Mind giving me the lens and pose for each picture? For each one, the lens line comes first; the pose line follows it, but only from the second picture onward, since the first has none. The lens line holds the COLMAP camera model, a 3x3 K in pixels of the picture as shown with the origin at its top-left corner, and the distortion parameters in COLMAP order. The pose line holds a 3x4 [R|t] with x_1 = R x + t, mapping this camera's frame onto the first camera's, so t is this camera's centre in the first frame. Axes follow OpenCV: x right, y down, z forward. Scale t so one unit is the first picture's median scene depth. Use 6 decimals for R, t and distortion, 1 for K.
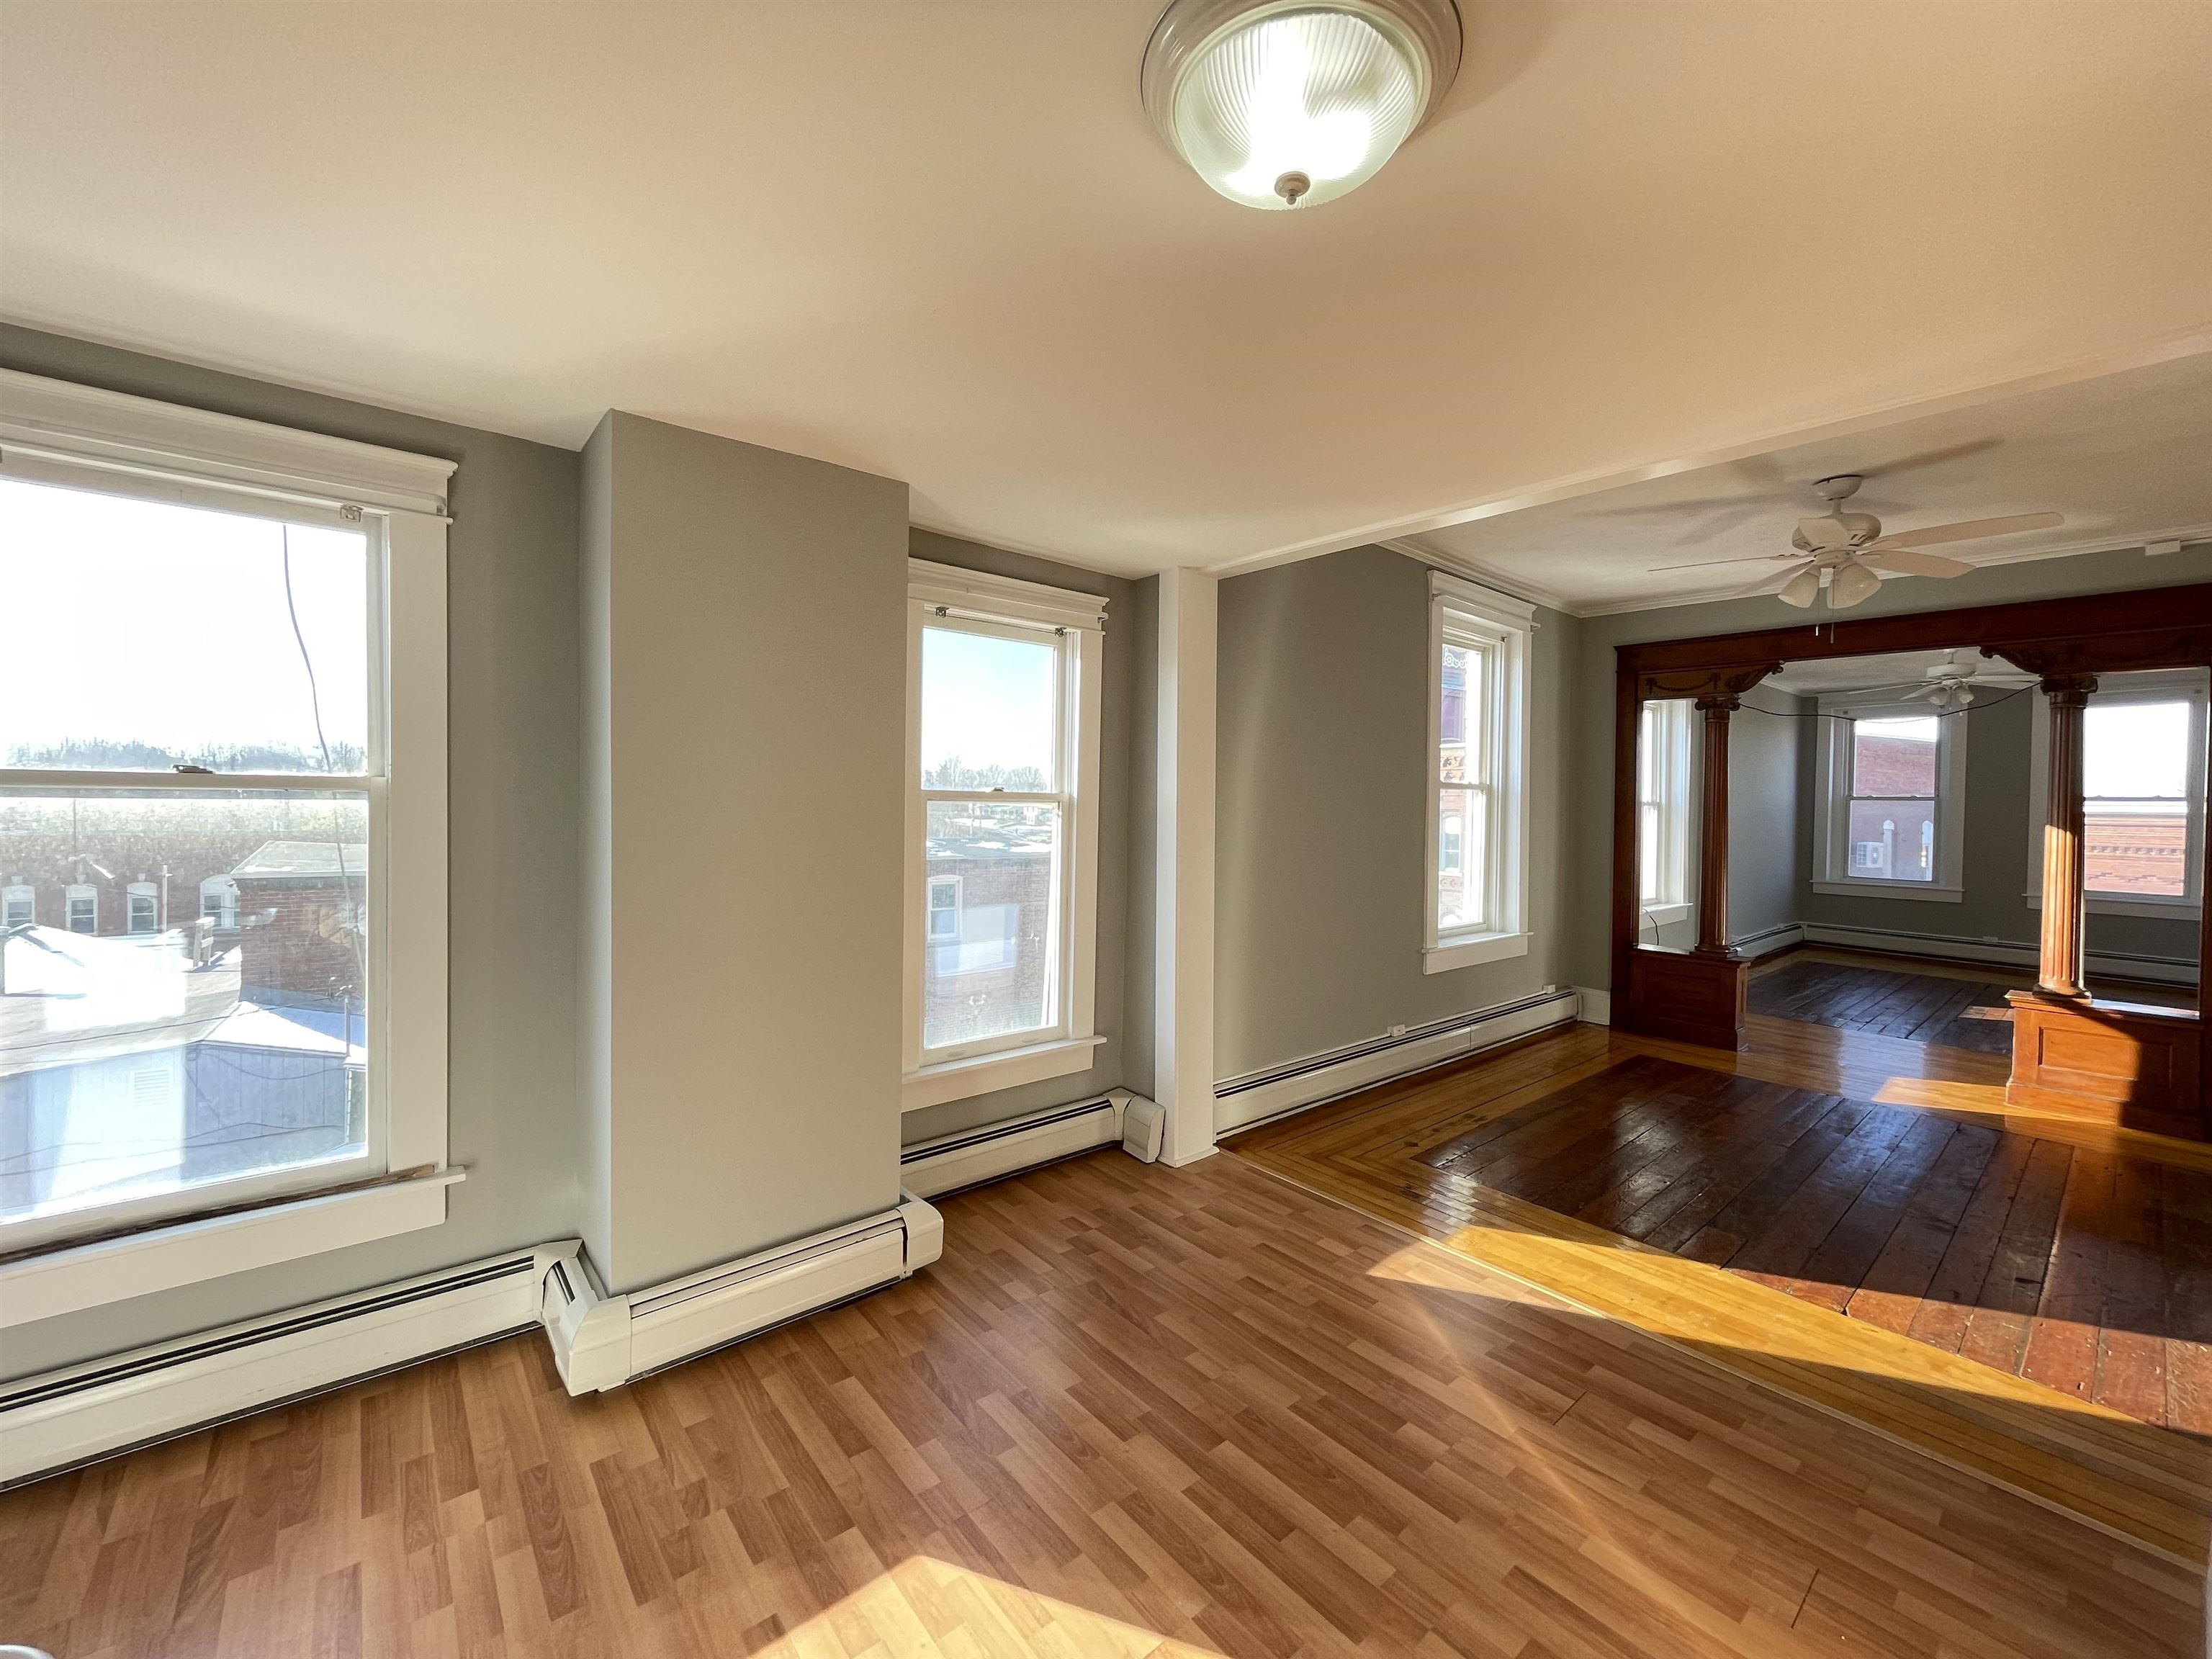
lens RADIAL K [[895.7, 0, 1103.1], [0, 895.7, 821.9], [0, 0, 1]] dist [-0.003645, 0.000304]
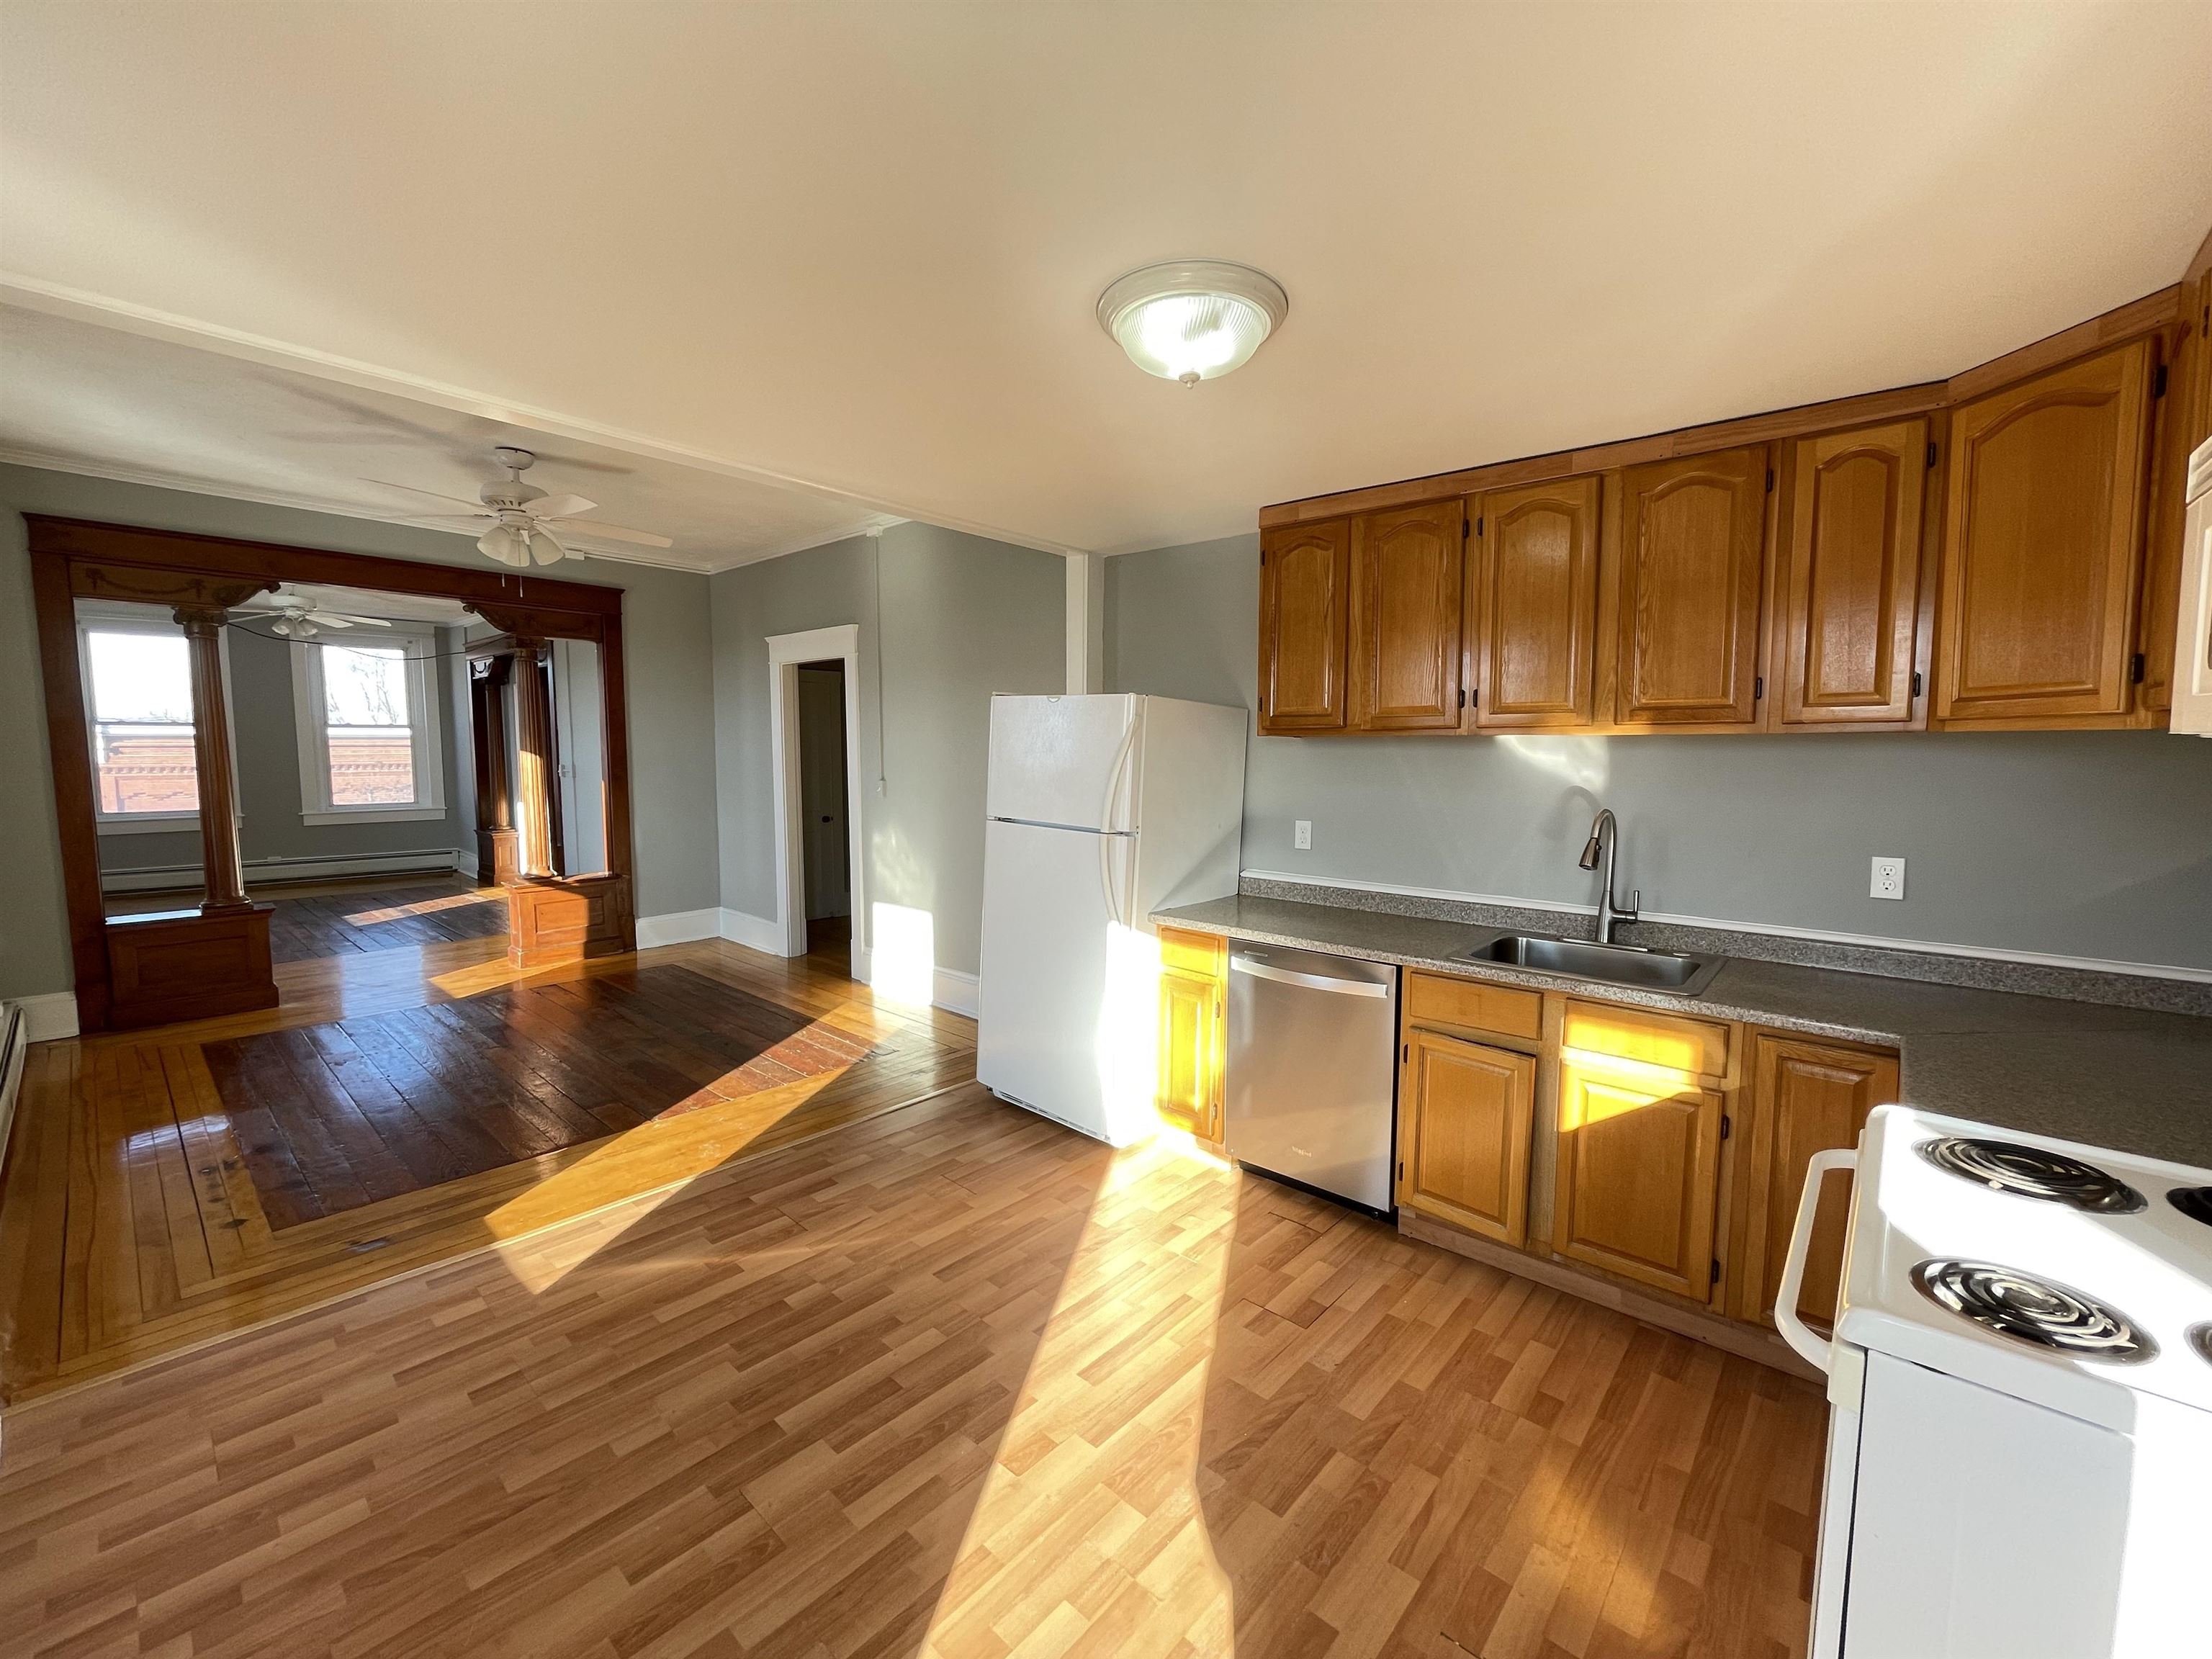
lens RADIAL K [[895.7, 0, 1103.1], [0, 895.7, 821.9], [0, 0, 1]] dist [-0.003645, 0.000304]
pose [[-0.143426, -0.102786, 0.984309, -0.574219], [0.014670, 0.994262, 0.105963, -0.031131], [-0.989552, 0.029638, -0.141095, 0.555634]]
